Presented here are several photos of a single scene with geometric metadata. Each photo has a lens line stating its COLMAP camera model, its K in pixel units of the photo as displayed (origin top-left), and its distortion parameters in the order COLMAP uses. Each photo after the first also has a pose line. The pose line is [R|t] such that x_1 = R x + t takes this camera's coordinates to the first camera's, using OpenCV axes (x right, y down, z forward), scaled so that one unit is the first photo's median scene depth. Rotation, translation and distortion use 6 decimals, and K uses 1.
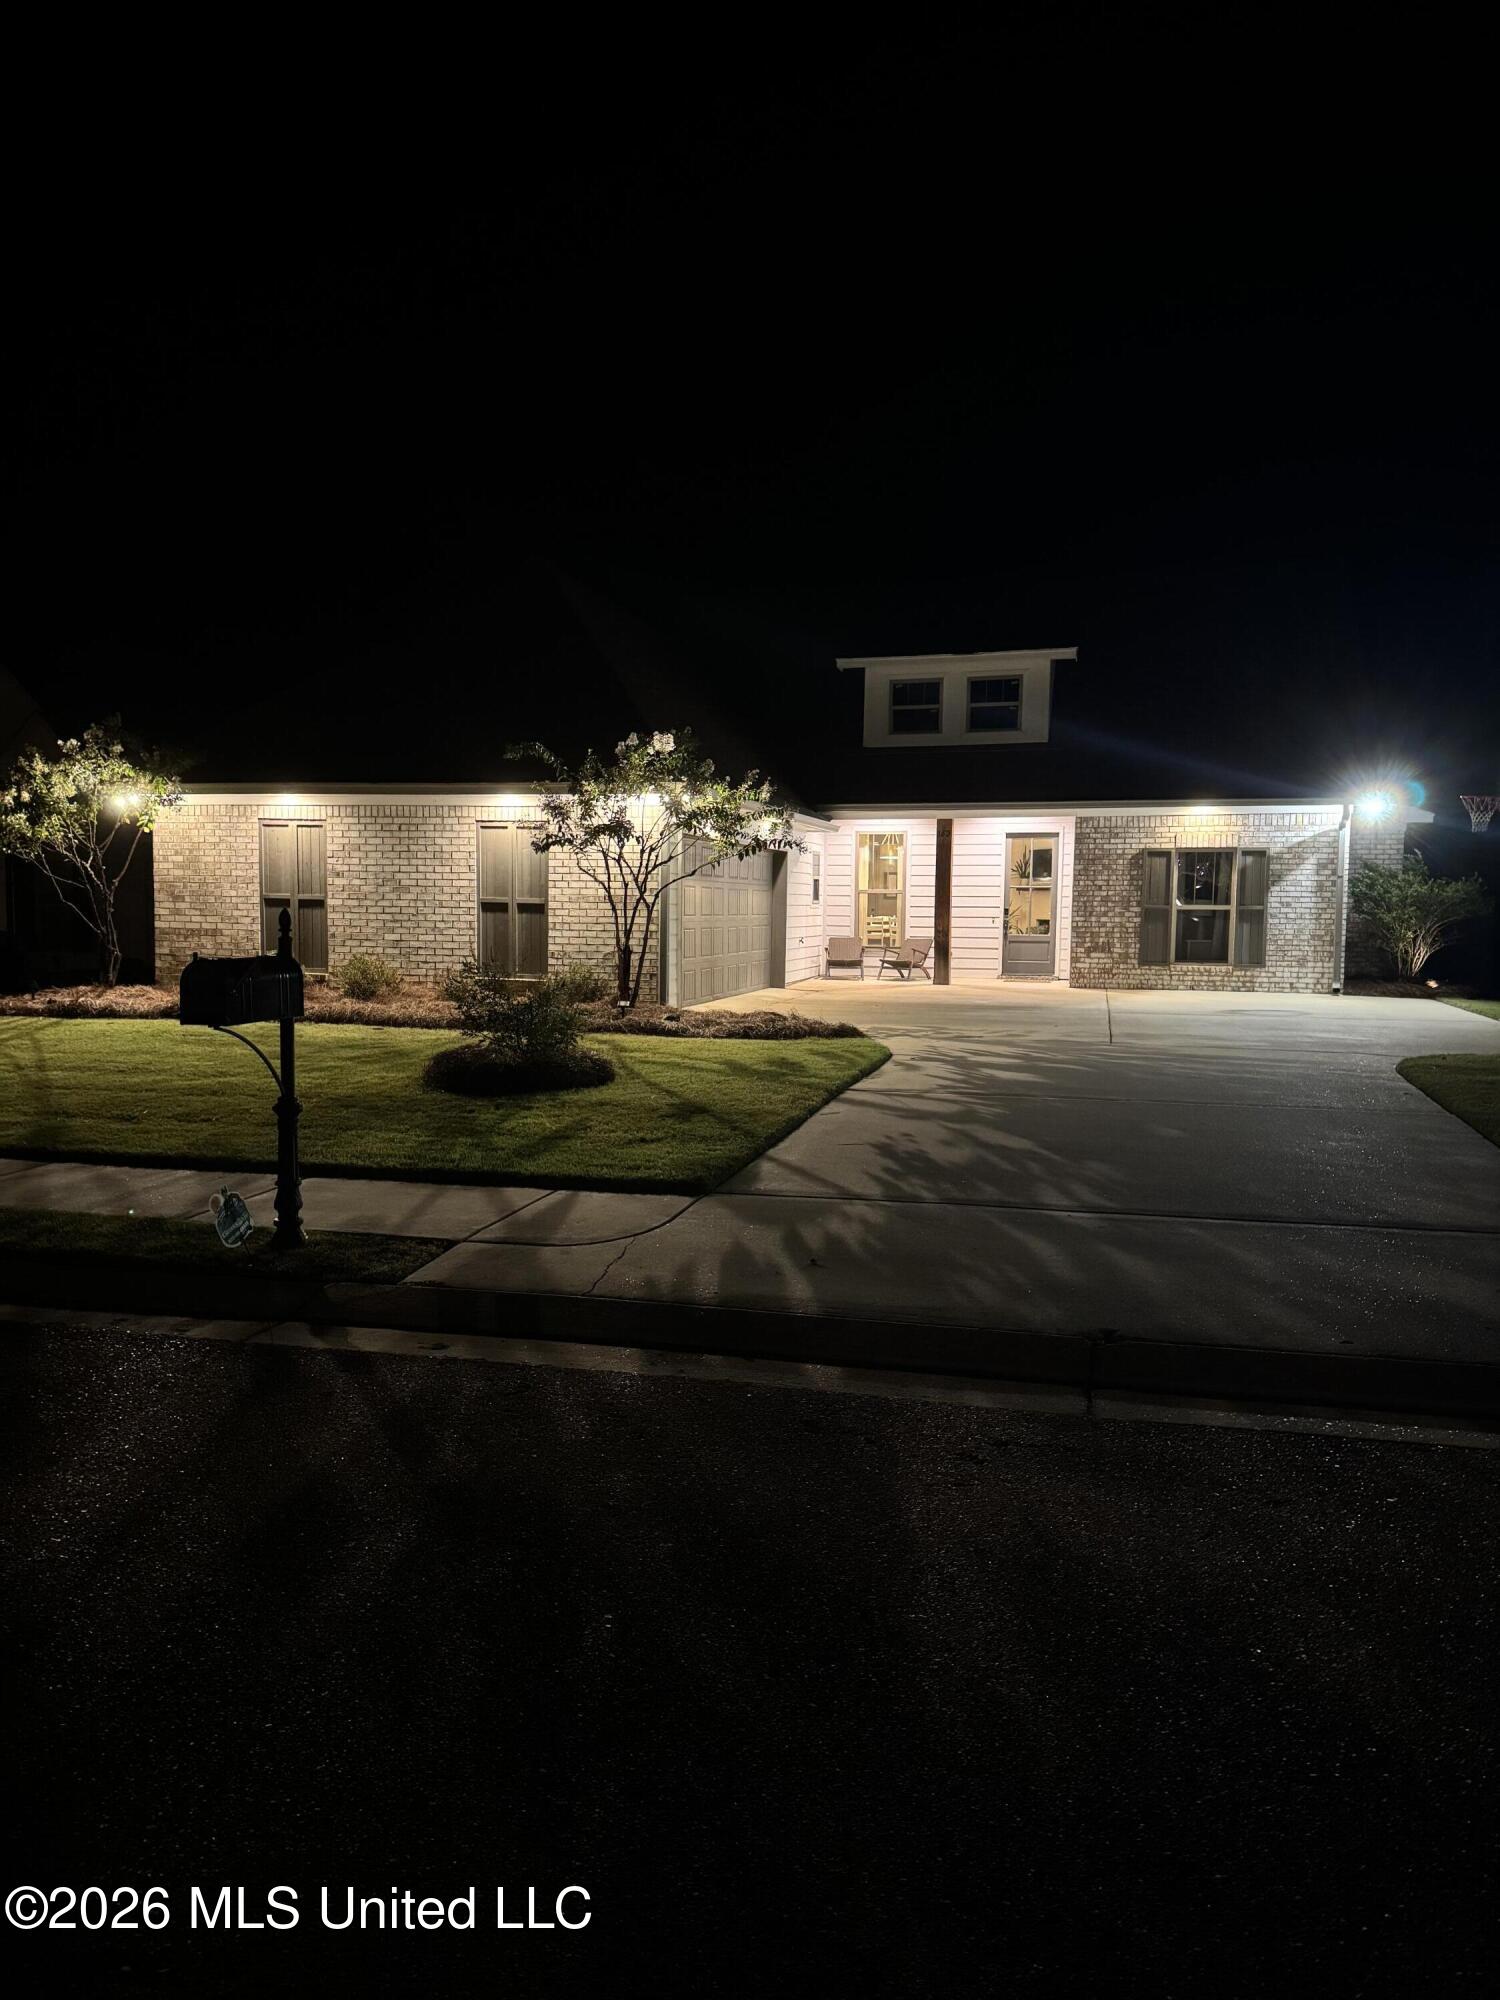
lens RADIAL K [[1409.4, 0, 754.2], [0, 1409.4, 1001.5], [0, 0, 1]] dist [0.127617, -0.152693]
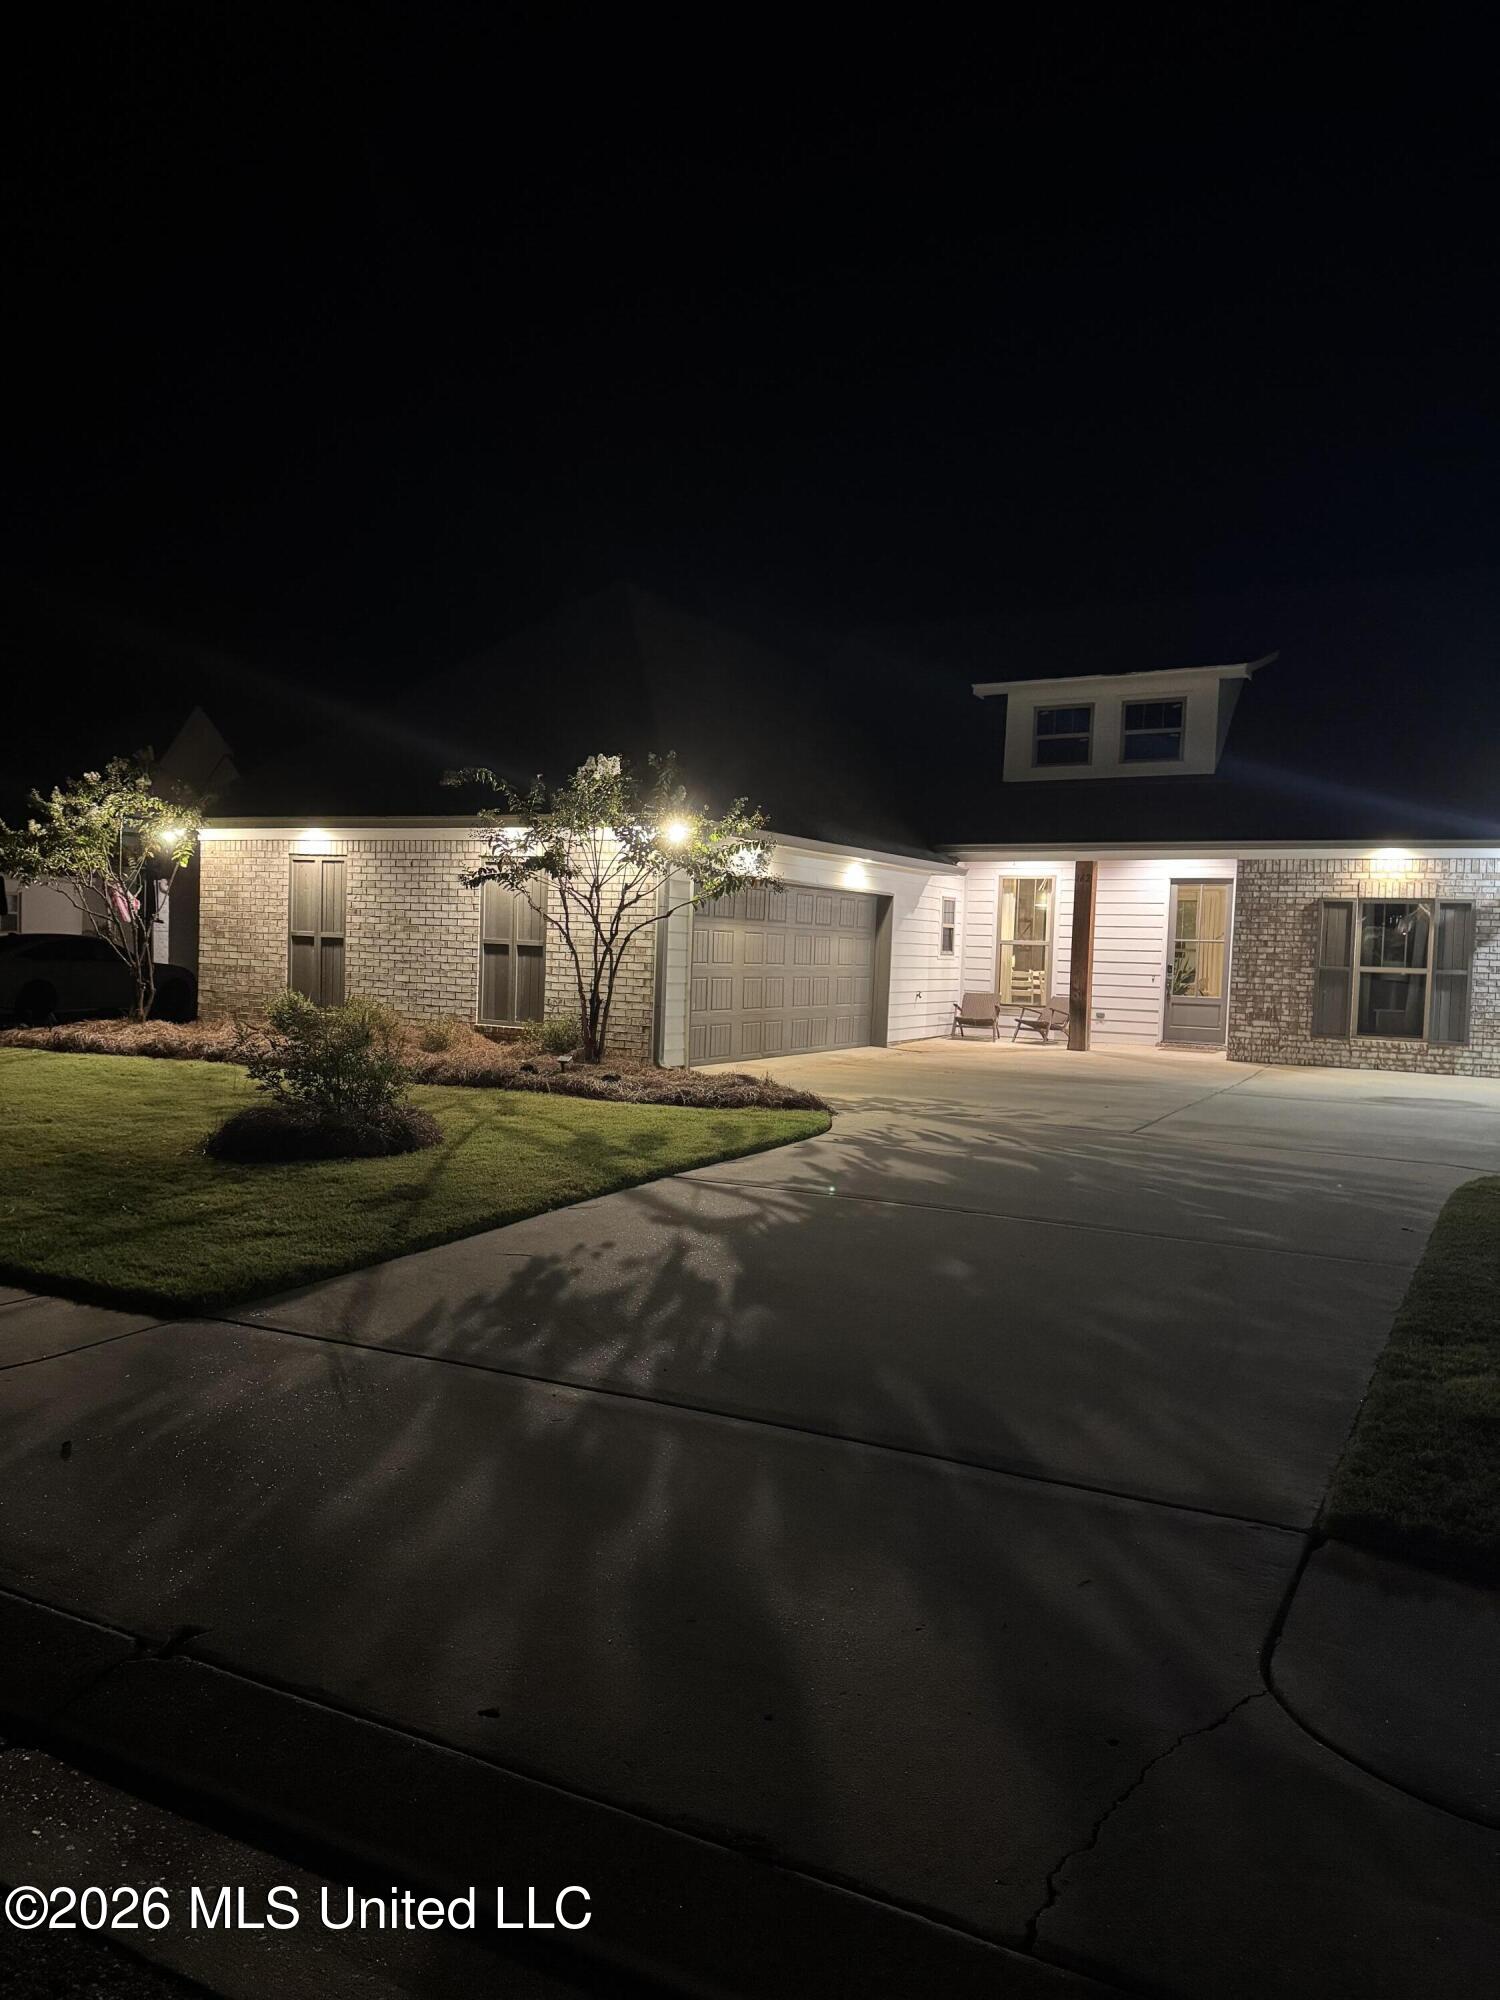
lens RADIAL K [[1409.4, 0, 754.2], [0, 1409.4, 1001.5], [0, 0, 1]] dist [0.127617, -0.152693]
pose [[0.971108, 0.030558, -0.236675, 0.155872], [-0.038931, 0.998768, -0.030786, -0.007979], [0.235443, 0.039111, 0.971101, 0.108963]]
